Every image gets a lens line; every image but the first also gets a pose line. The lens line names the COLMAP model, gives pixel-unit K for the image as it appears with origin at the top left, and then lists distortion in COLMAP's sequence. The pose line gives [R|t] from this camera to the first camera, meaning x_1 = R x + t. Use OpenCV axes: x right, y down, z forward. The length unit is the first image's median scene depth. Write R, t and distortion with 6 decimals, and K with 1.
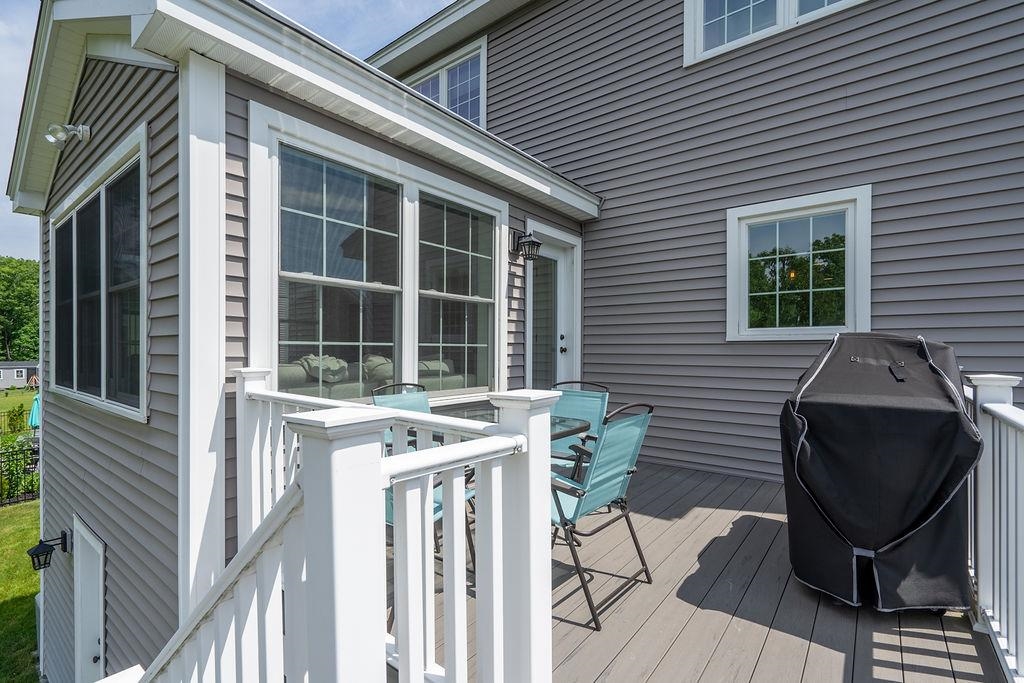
lens RADIAL K [[468.0, 0, 511.8], [0, 468.0, 339.8], [0, 0, 1]] dist [-0.017535, 0.008802]
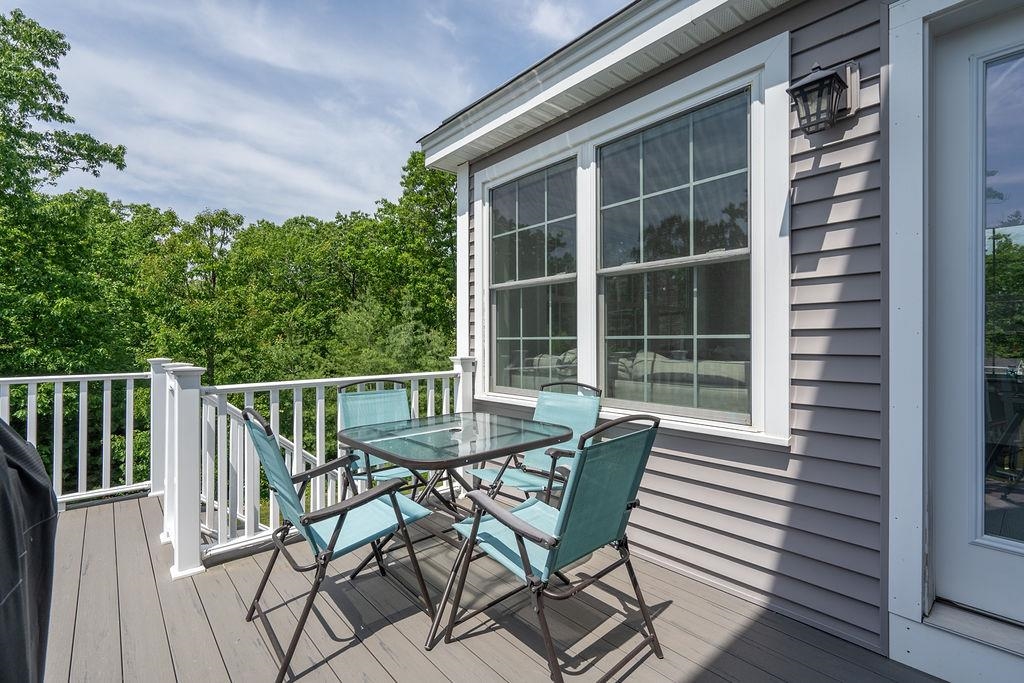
lens RADIAL K [[468.0, 0, 511.8], [0, 468.0, 339.8], [0, 0, 1]] dist [-0.017535, 0.008802]
pose [[-0.184960, -0.013852, -0.982648, 0.635318], [0.018710, 0.999670, -0.017614, 0.025278], [0.982568, -0.021644, -0.184639, 1.031682]]
